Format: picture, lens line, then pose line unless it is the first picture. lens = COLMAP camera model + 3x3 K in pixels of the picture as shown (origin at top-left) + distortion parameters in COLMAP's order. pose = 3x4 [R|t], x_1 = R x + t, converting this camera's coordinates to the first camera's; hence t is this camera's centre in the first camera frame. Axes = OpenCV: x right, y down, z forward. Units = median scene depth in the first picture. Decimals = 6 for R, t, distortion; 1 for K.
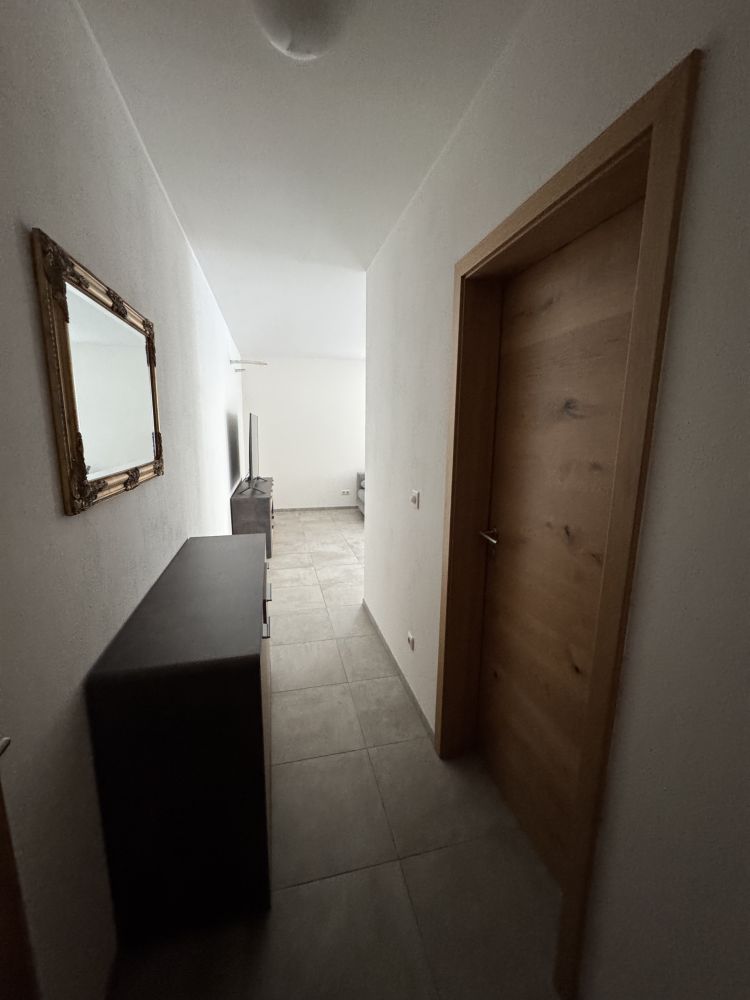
lens RADIAL K [[398.3, 0, 373.1], [0, 398.3, 499.0], [0, 0, 1]] dist [-0.007896, 0.000384]
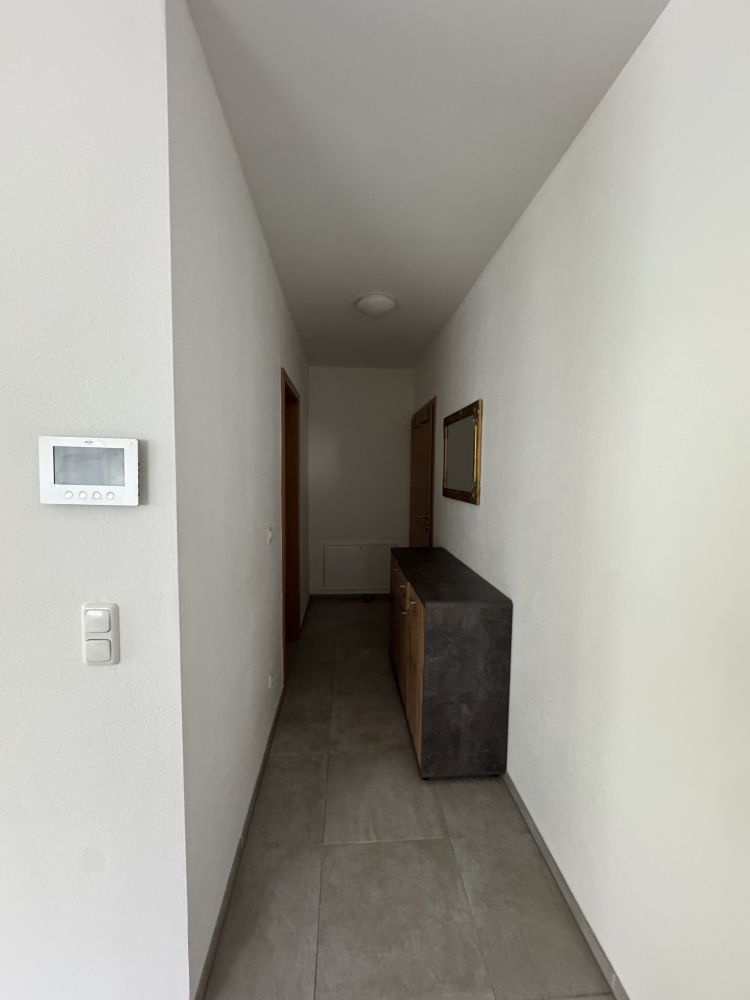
lens RADIAL K [[398.3, 0, 373.1], [0, 398.3, 499.0], [0, 0, 1]] dist [-0.007896, 0.000384]
pose [[-0.985254, -0.033771, 0.167730, -0.300974], [0.008329, 0.969698, 0.244166, -0.314570], [-0.170893, 0.241963, -0.955118, 1.755150]]
